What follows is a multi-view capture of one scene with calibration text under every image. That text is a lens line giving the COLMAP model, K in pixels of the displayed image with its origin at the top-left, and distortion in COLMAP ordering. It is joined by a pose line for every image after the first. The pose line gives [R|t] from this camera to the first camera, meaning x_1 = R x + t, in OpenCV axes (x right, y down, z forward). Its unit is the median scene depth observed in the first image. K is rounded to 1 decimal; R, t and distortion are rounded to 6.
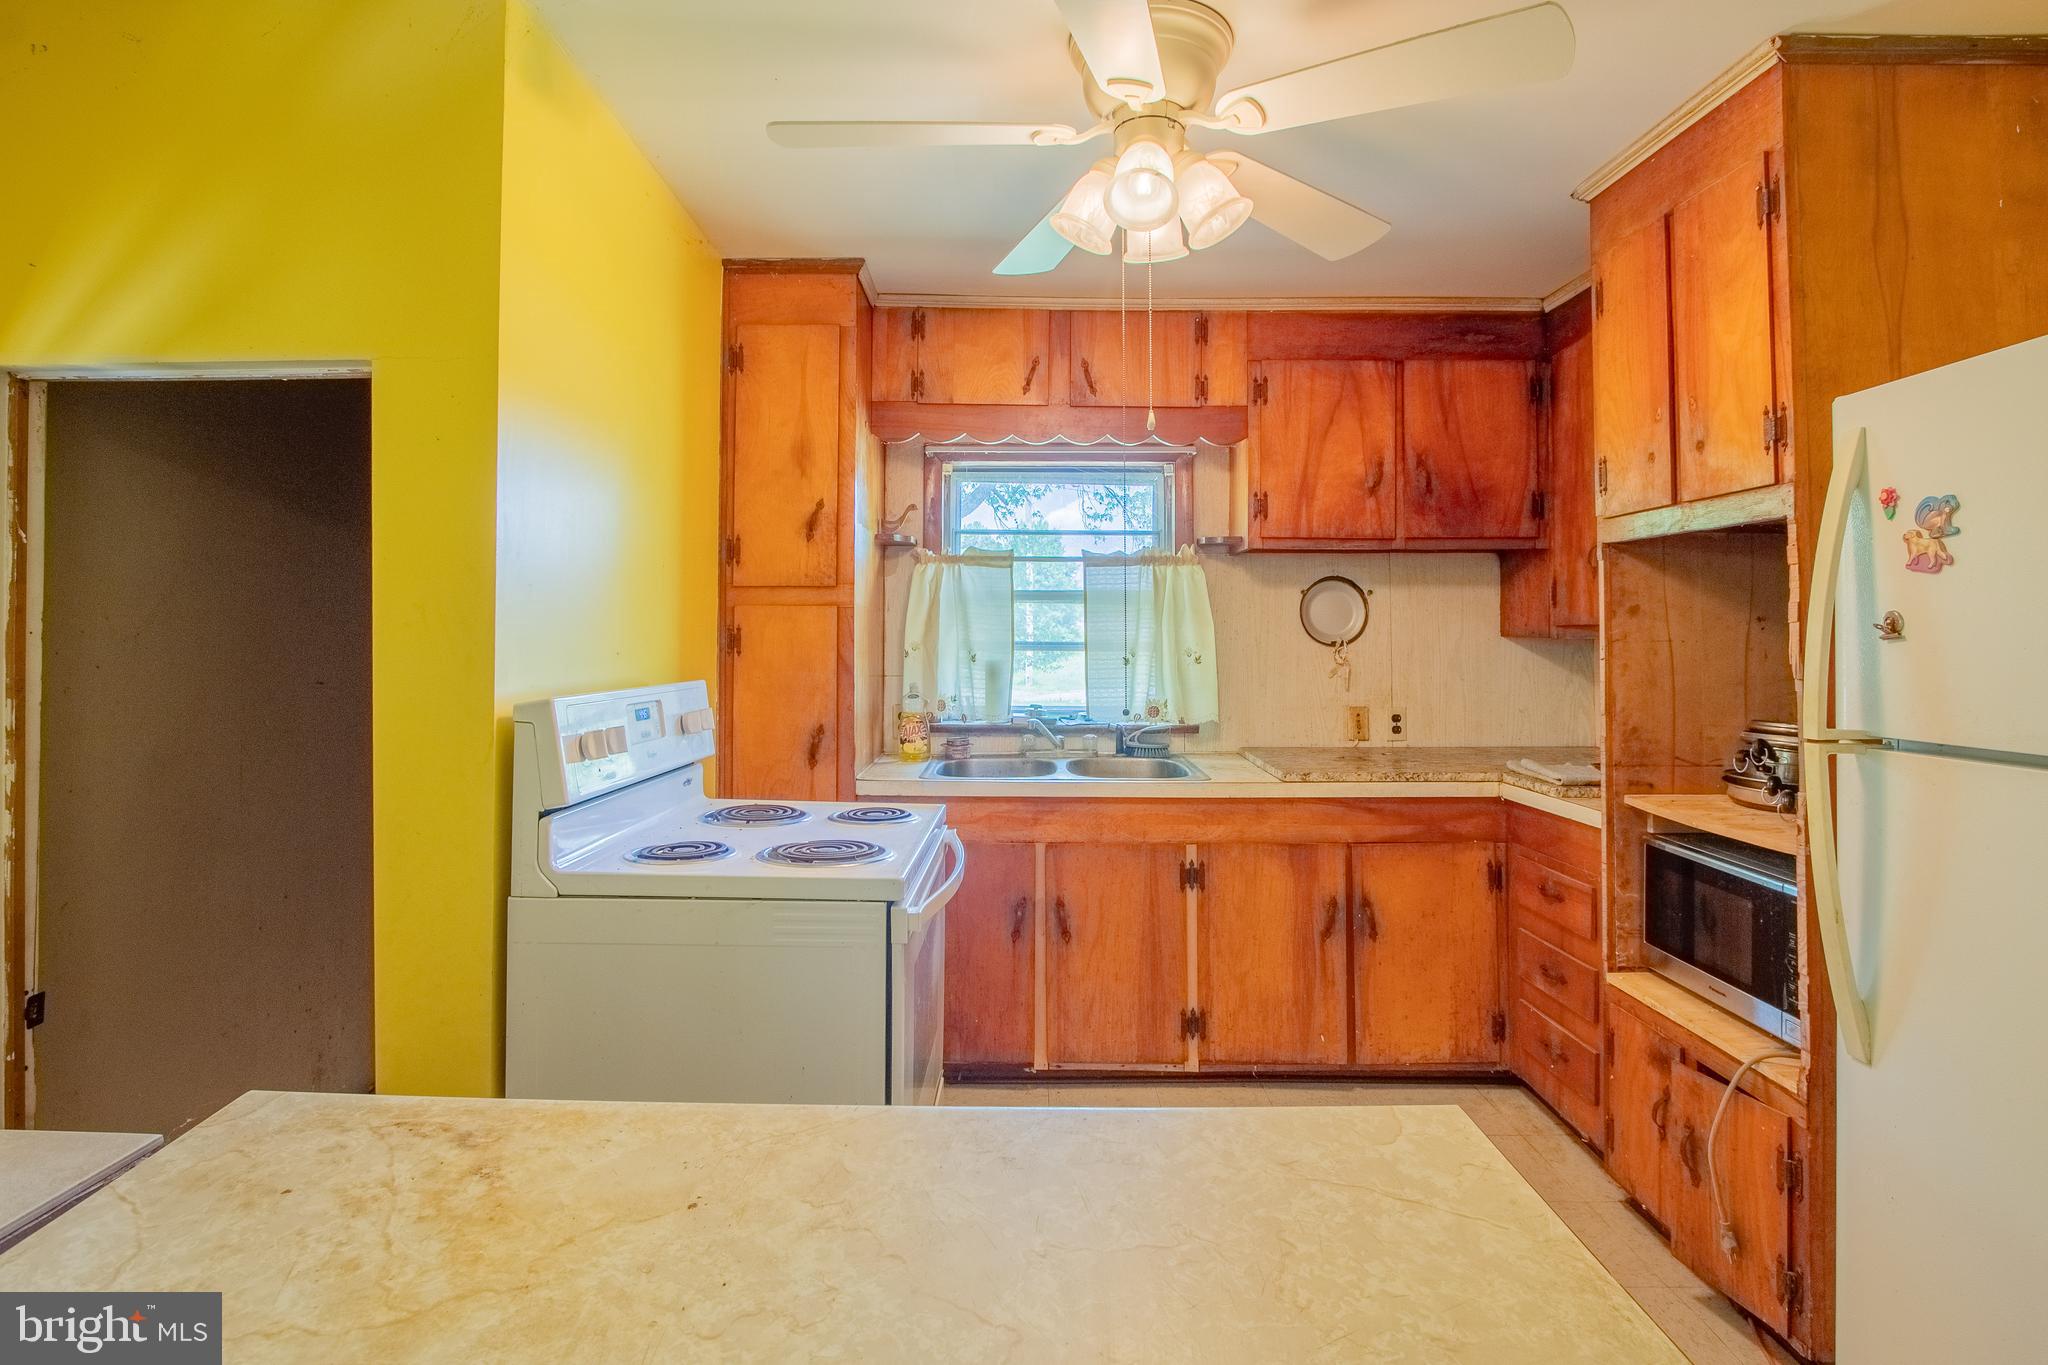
lens RADIAL K [[1008.6, 0, 1018.3], [0, 1008.6, 615.1], [0, 0, 1]] dist [-0.019659, 0.004572]
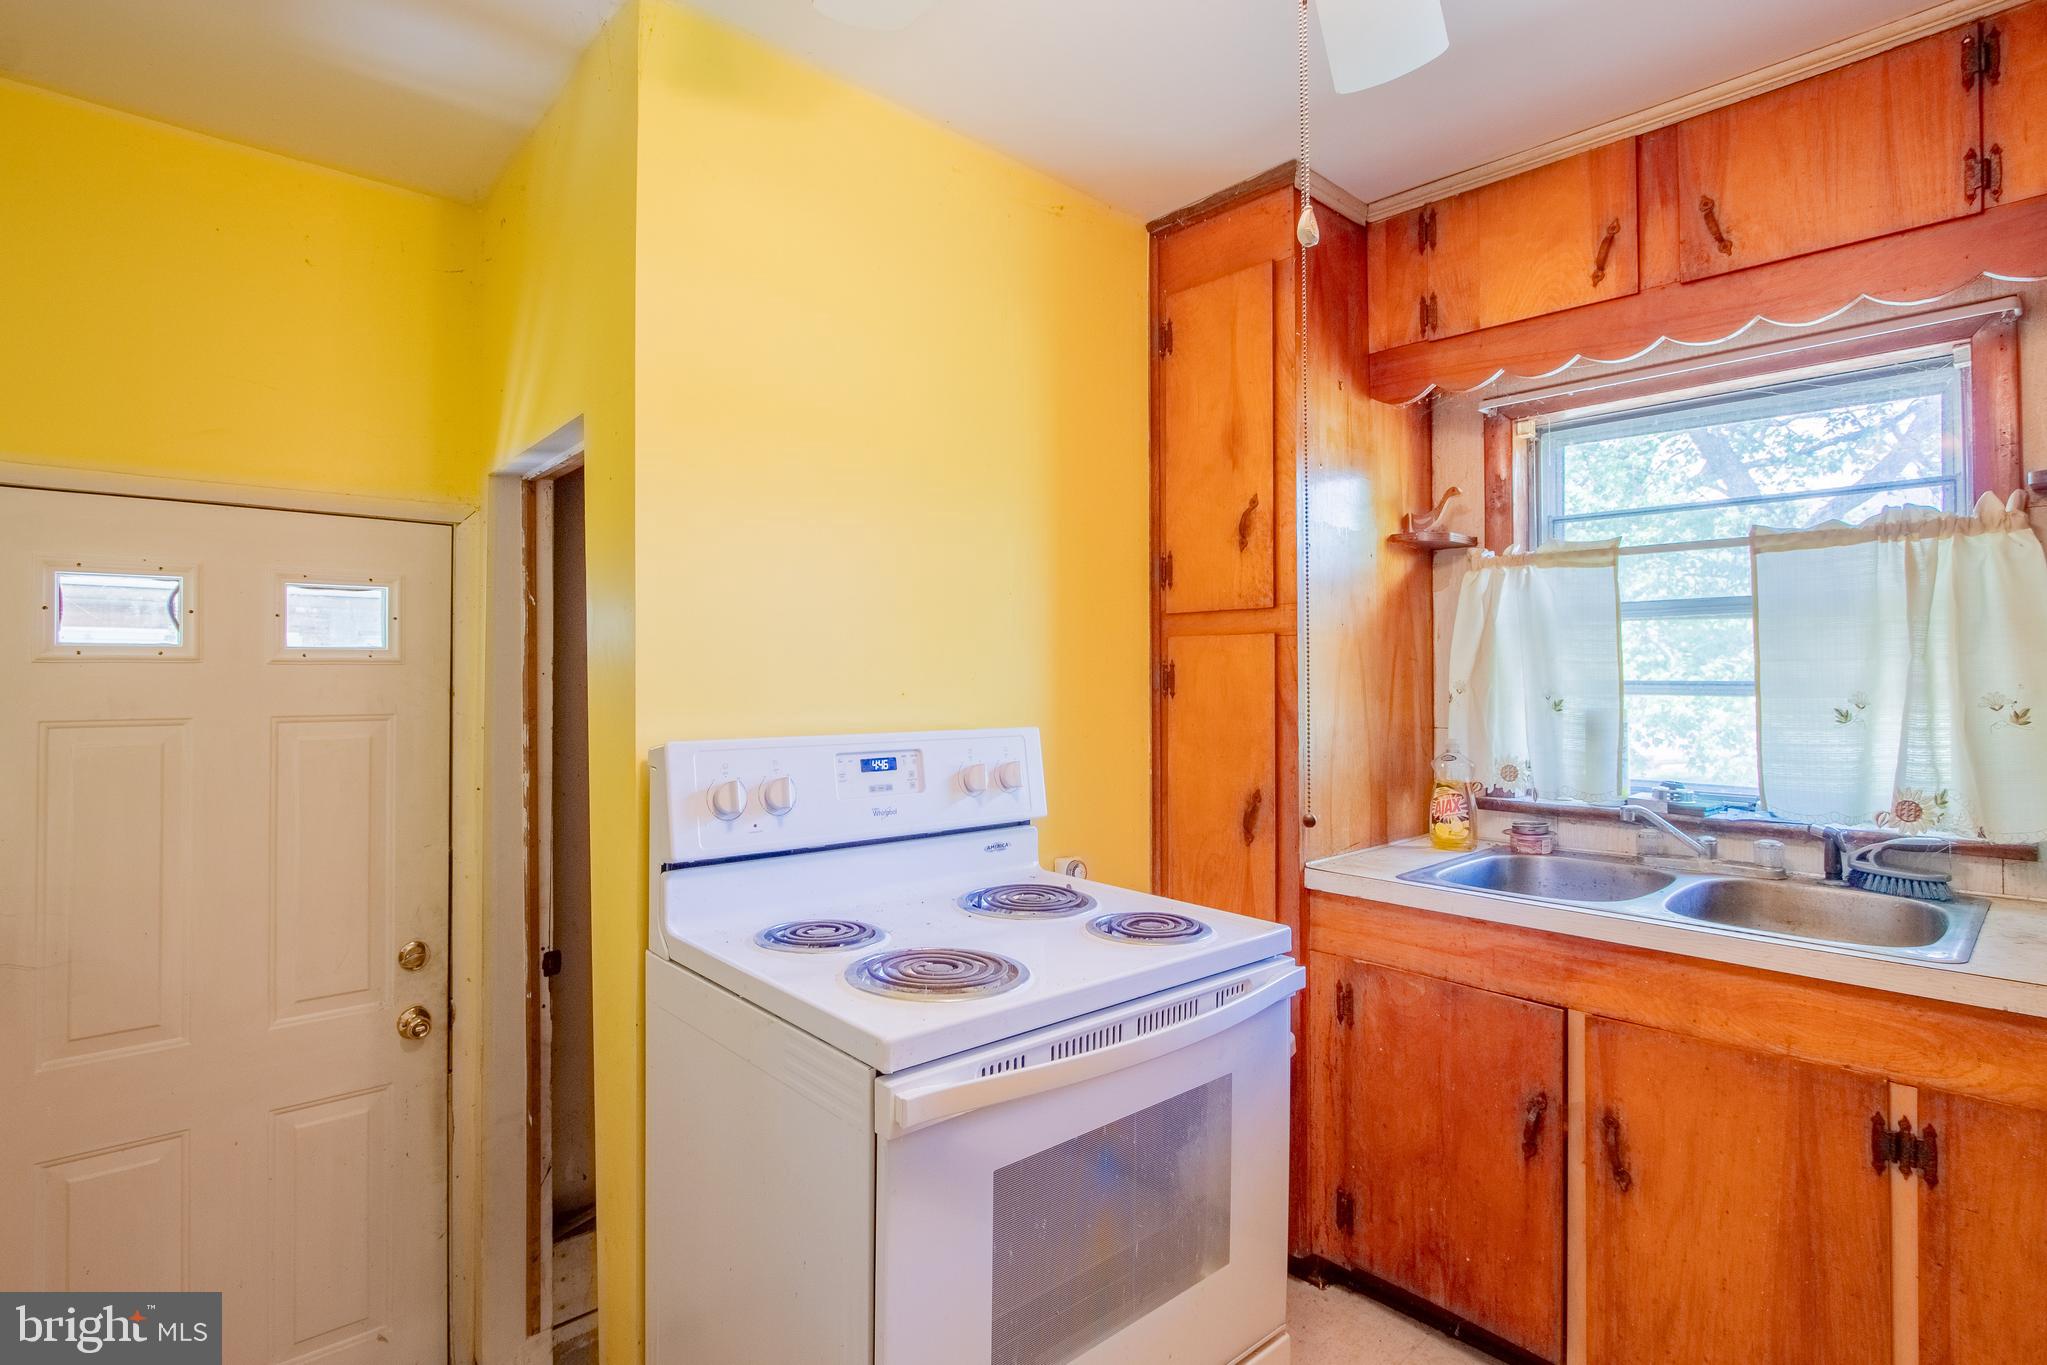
lens RADIAL K [[1008.1, 0, 1012.5], [0, 1008.1, 661.8], [0, 0, 1]] dist [-0.019659, 0.004572]
pose [[0.673850, -0.012989, -0.738754, 0.241758], [0.018903, 0.999821, -0.000337, 0.008568], [0.738626, -0.013738, 0.673975, 0.344058]]
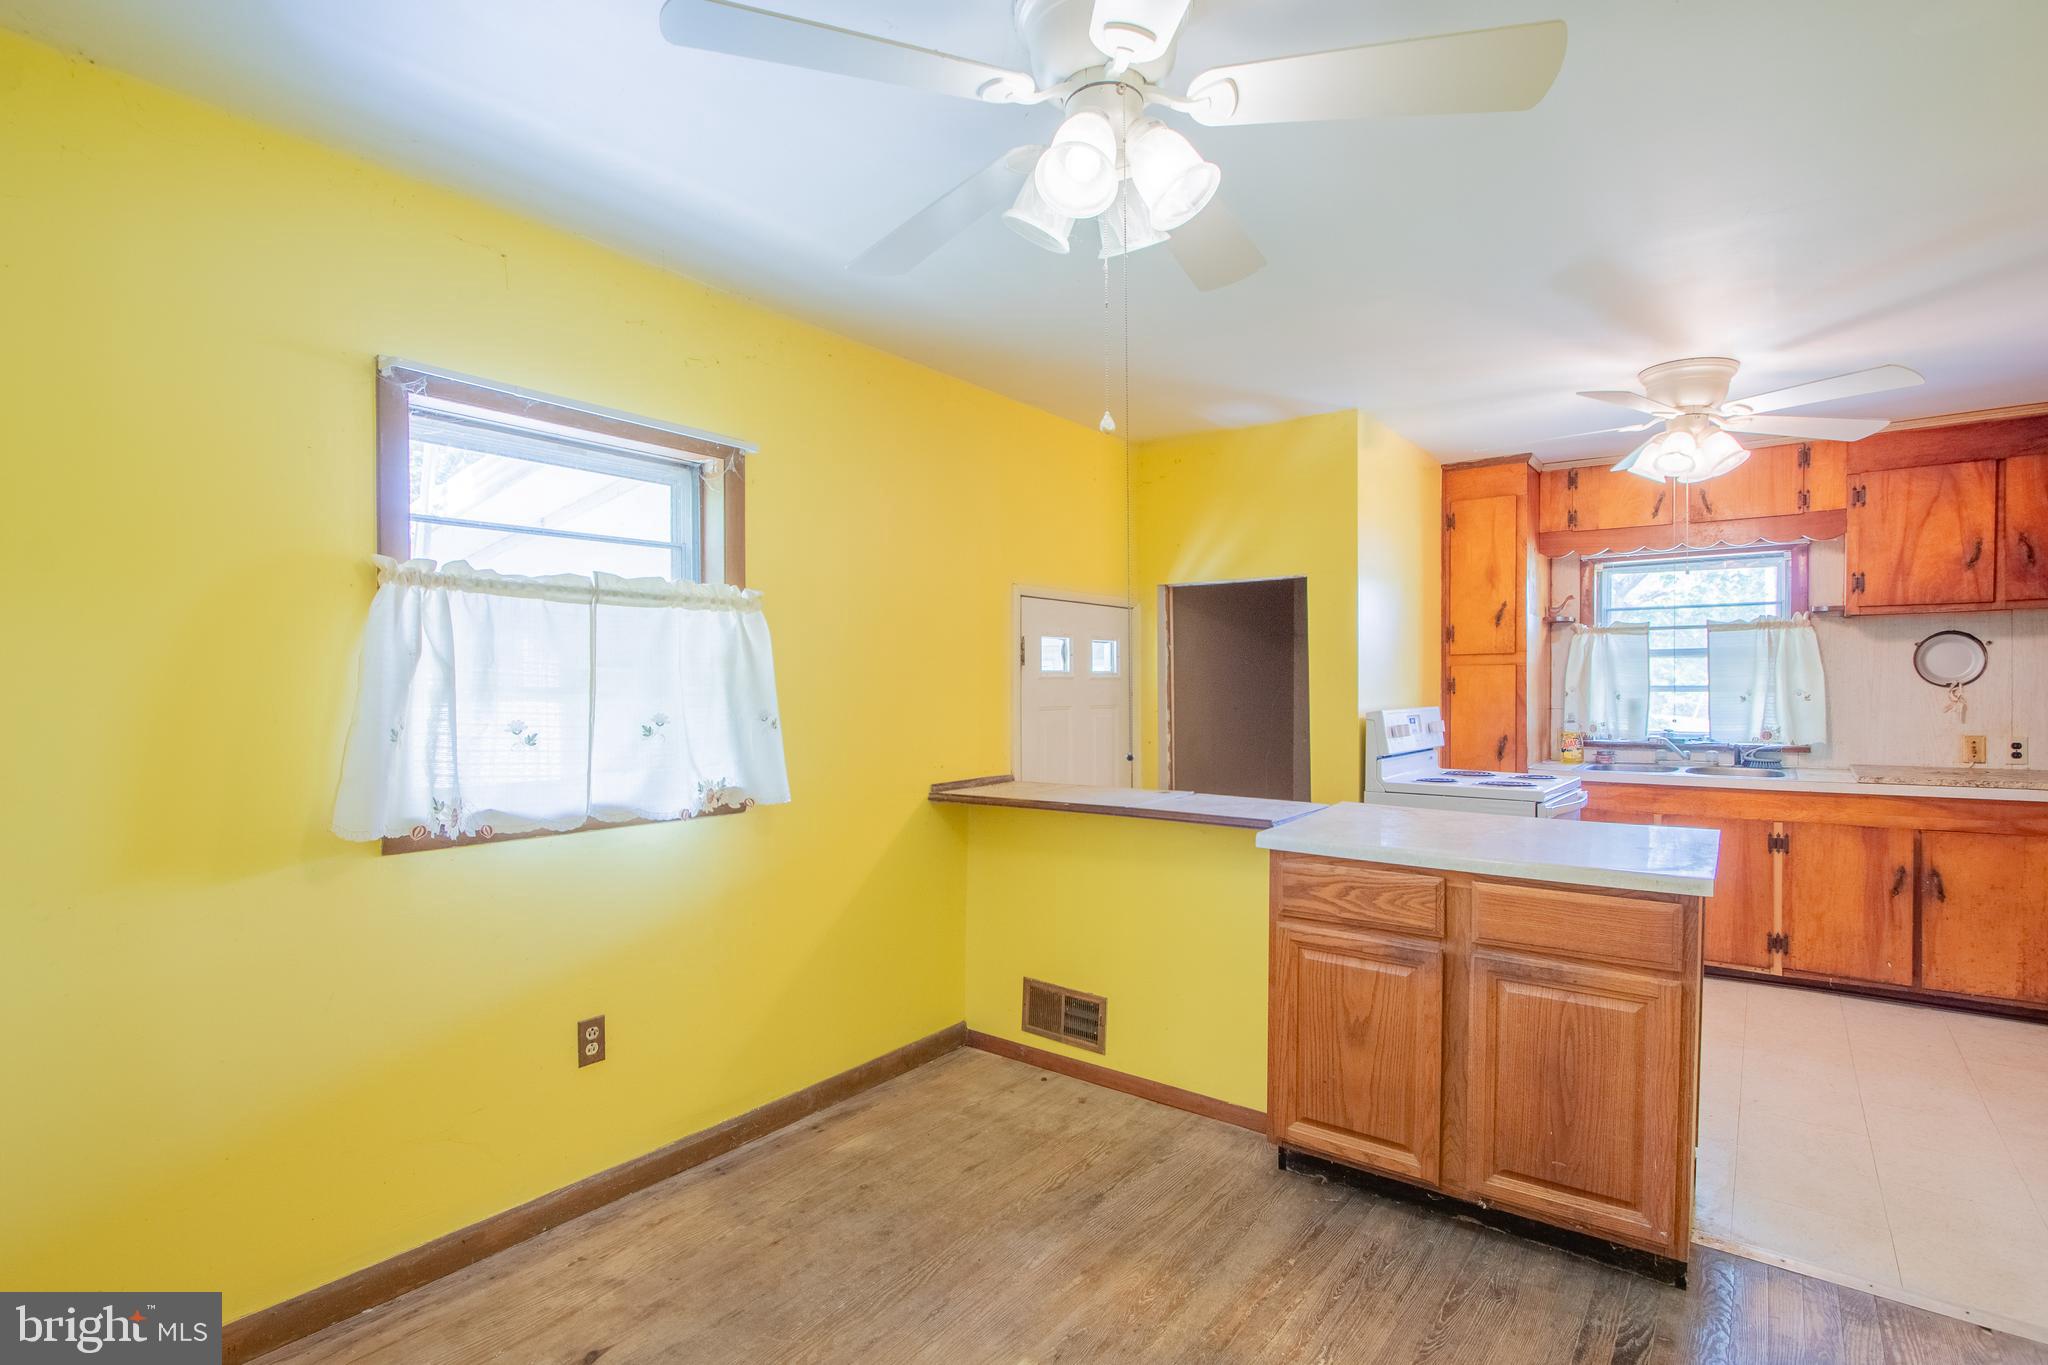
lens RADIAL K [[1008.6, 0, 1017.9], [0, 1008.6, 709.3], [0, 0, 1]] dist [-0.019659, 0.004572]
pose [[0.798703, 0.005229, -0.601703, 0.162147], [0.021596, 0.999069, 0.037349, -0.015224], [0.601338, -0.042826, 0.797846, -0.823737]]
